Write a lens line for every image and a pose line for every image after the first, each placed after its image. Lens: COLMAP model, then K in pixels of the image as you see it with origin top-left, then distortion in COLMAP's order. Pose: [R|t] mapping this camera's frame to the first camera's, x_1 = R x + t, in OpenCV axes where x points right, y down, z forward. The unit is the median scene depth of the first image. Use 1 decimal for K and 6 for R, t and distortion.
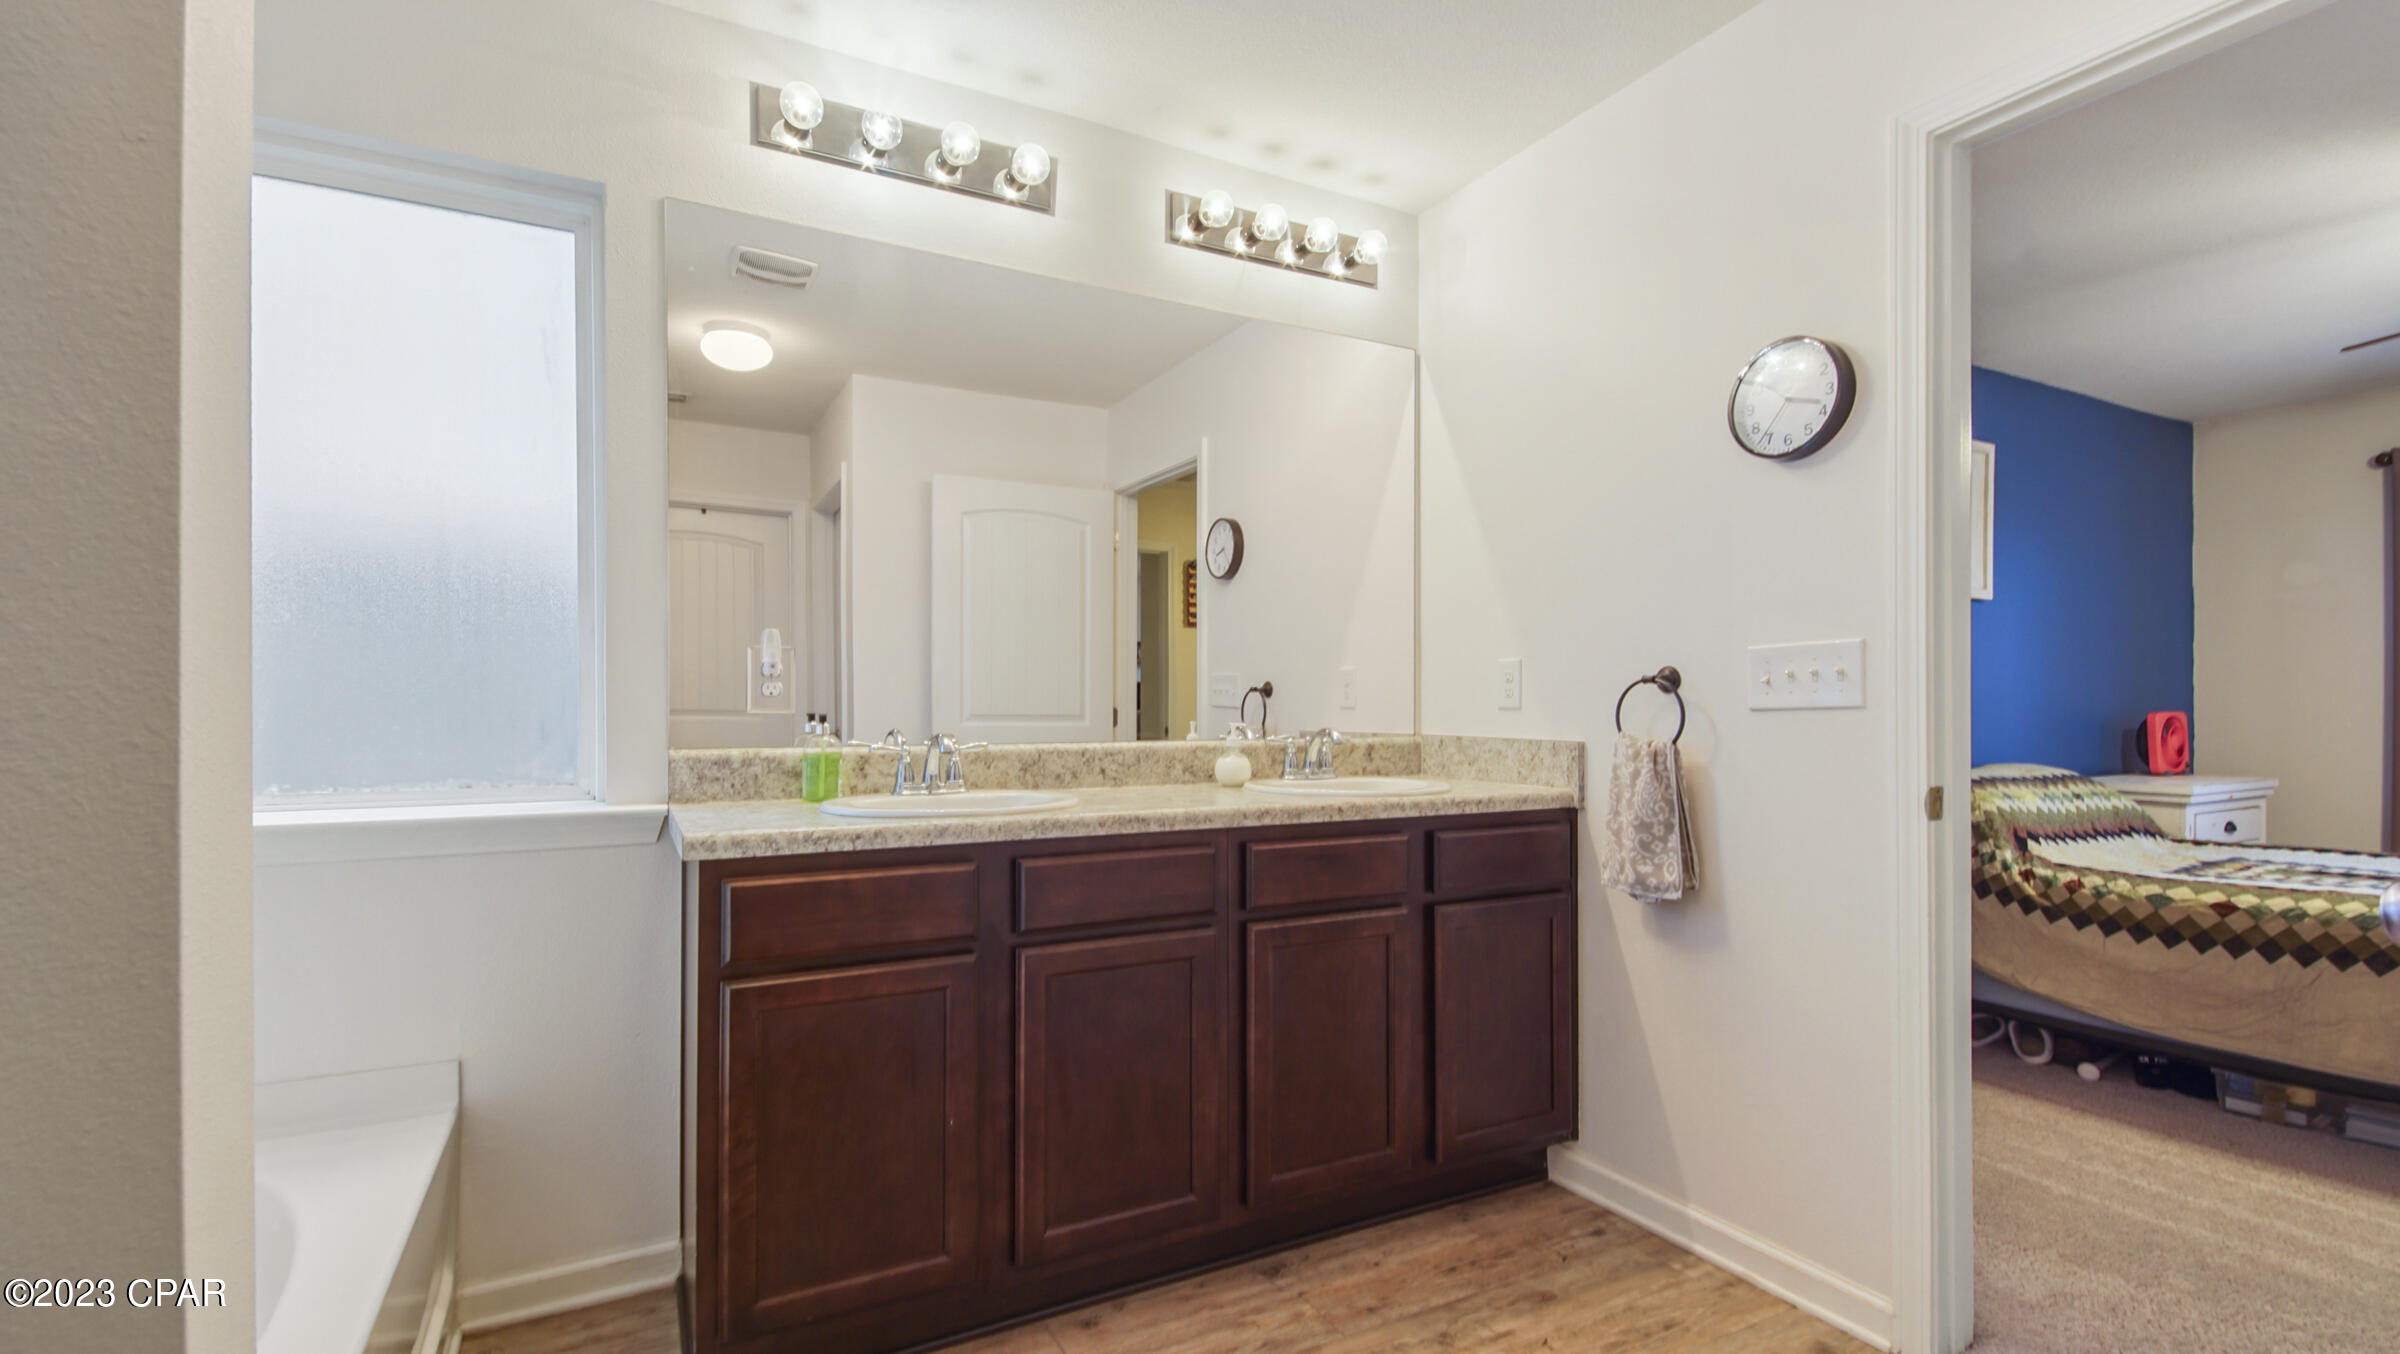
lens RADIAL K [[1070.8, 0, 1204.0], [0, 1070.8, 717.7], [0, 0, 1]] dist [0.047702, -0.028706]
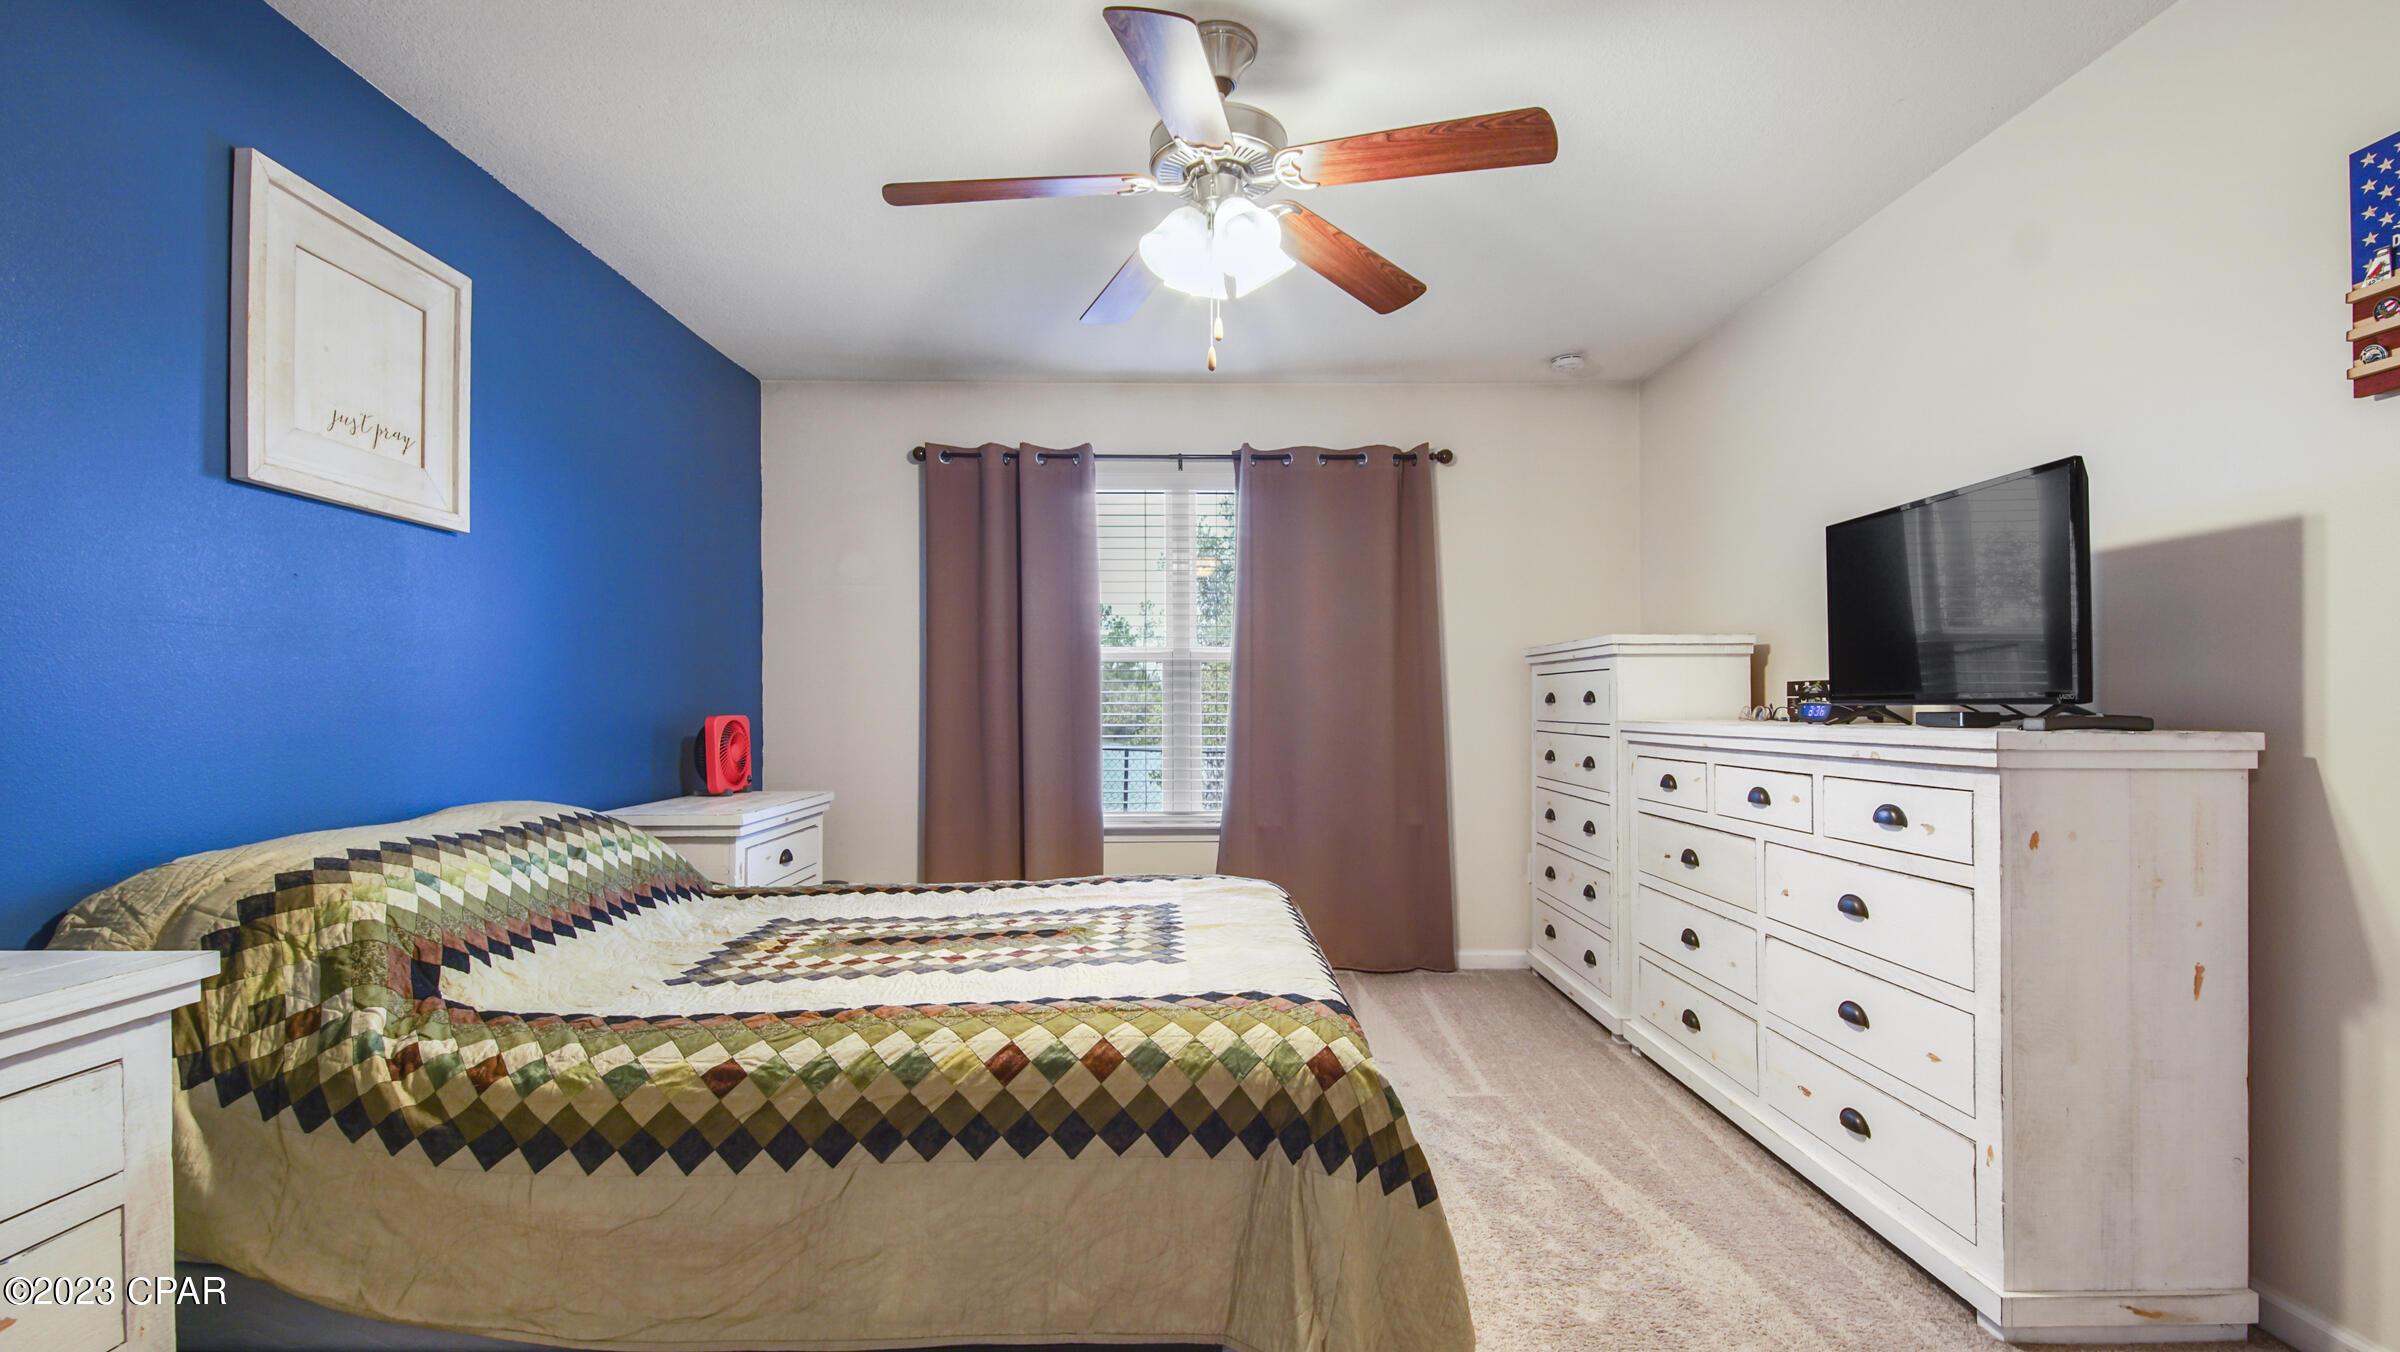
lens RADIAL K [[1070.8, 0, 1204.0], [0, 1070.8, 716.7], [0, 0, 1]] dist [0.047702, -0.028706]
pose [[0.462689, -0.004084, 0.886511, 0.485982], [0.003388, 0.999990, 0.002839, -0.007826], [-0.886514, 0.001690, 0.462698, 0.459146]]
